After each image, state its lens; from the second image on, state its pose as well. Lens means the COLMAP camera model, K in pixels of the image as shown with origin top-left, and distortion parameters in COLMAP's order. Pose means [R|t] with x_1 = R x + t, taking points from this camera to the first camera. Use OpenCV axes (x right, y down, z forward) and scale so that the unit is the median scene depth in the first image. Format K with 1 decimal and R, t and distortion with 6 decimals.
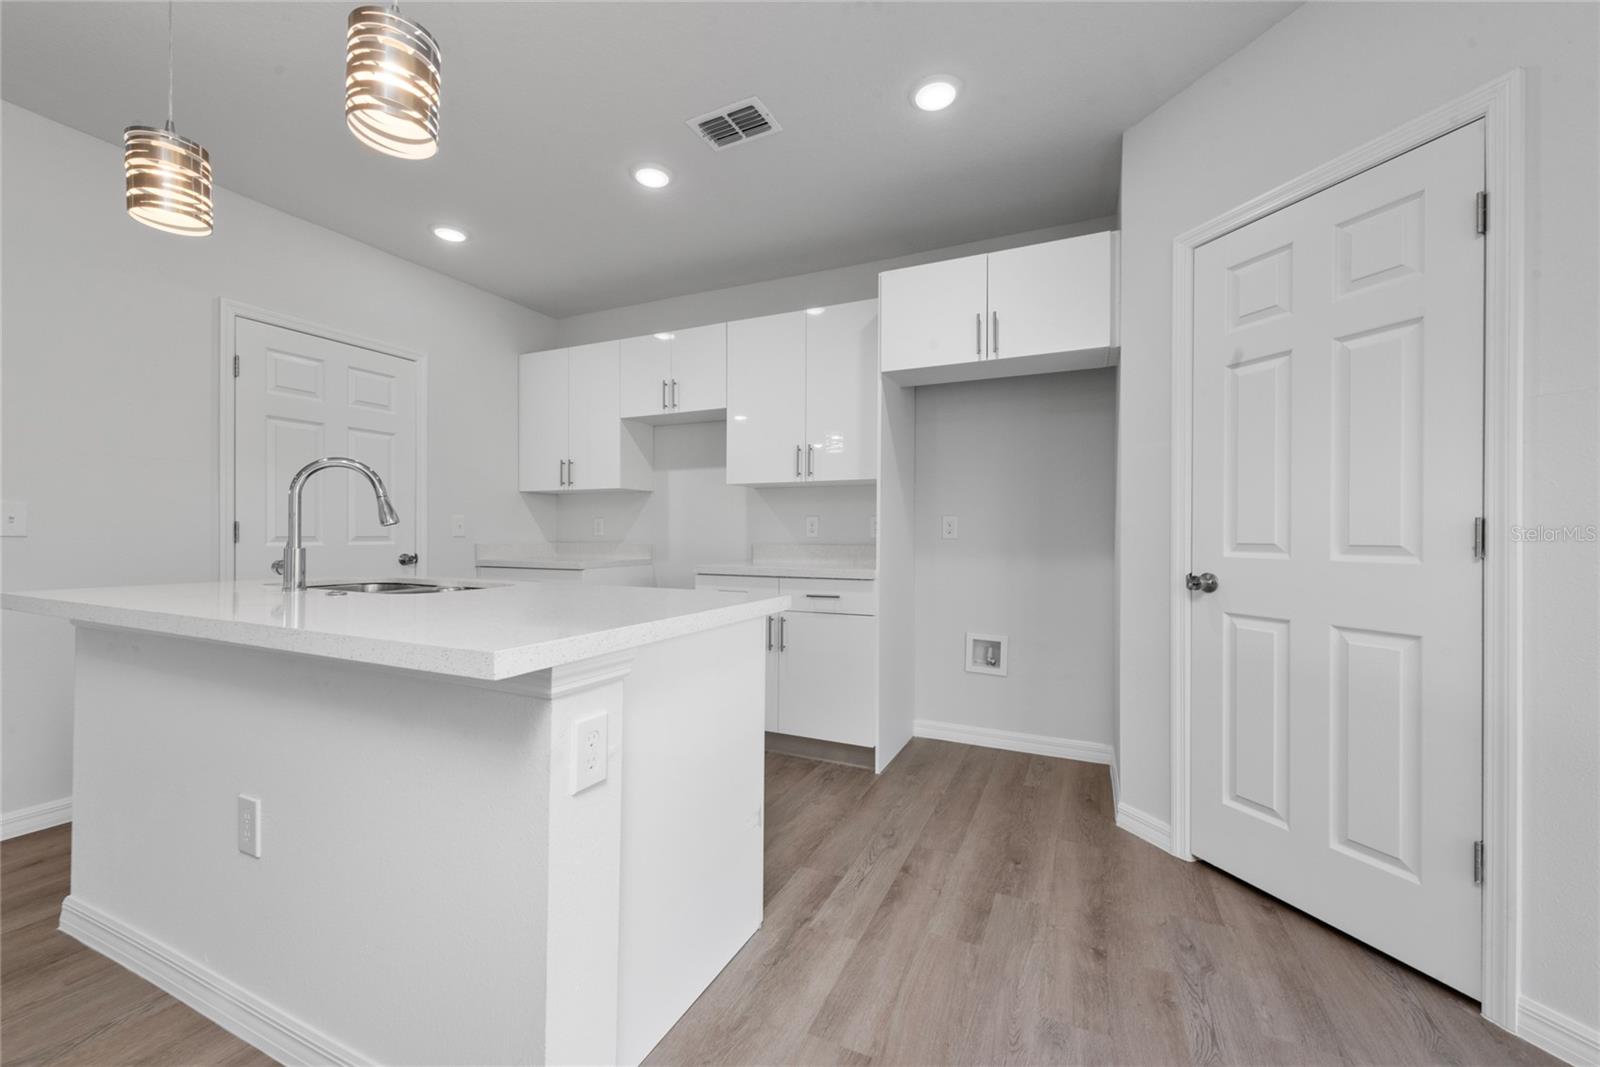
lens RADIAL K [[625.6, 0, 800.0], [0, 625.6, 533.5], [0, 0, 1]] dist [0.020088, -0.006983]
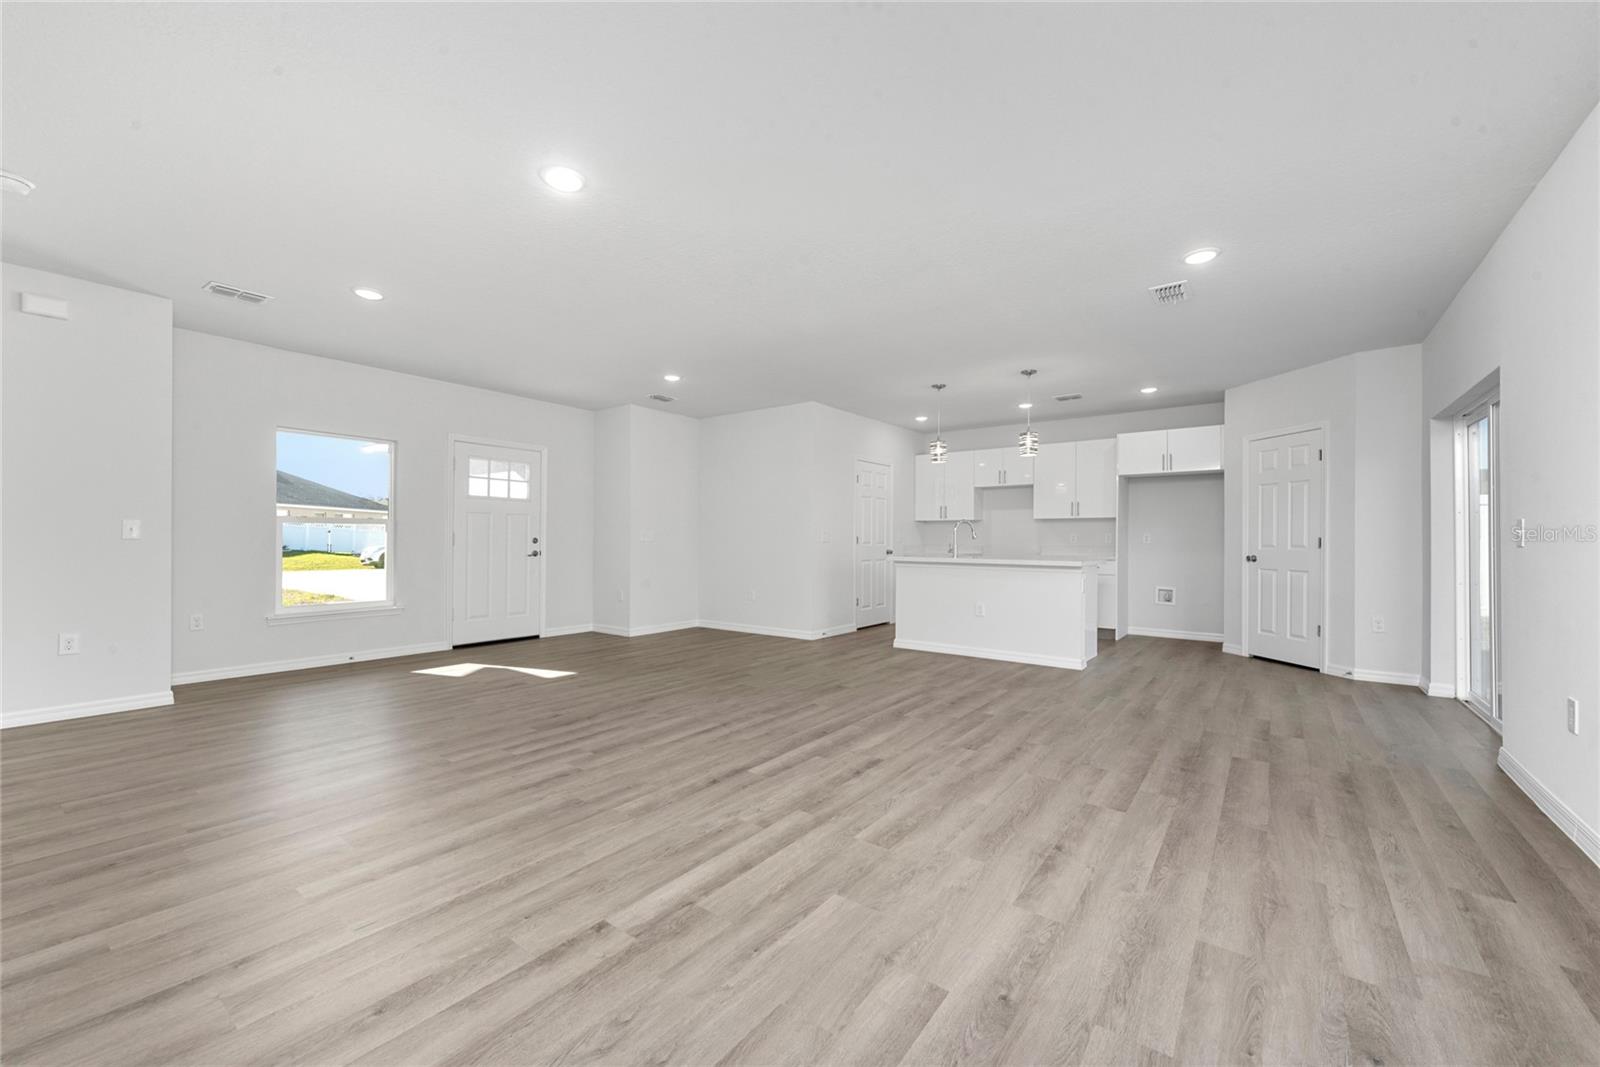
lens RADIAL K [[627.2, 0, 803.5], [0, 627.2, 536.2], [0, 0, 1]] dist [0.020555, -0.006979]
pose [[0.978288, 0.000449, -0.207251, -0.605182], [-0.001566, 0.999985, -0.005224, -0.004396], [0.207245, 0.005435, 0.978274, -1.780268]]
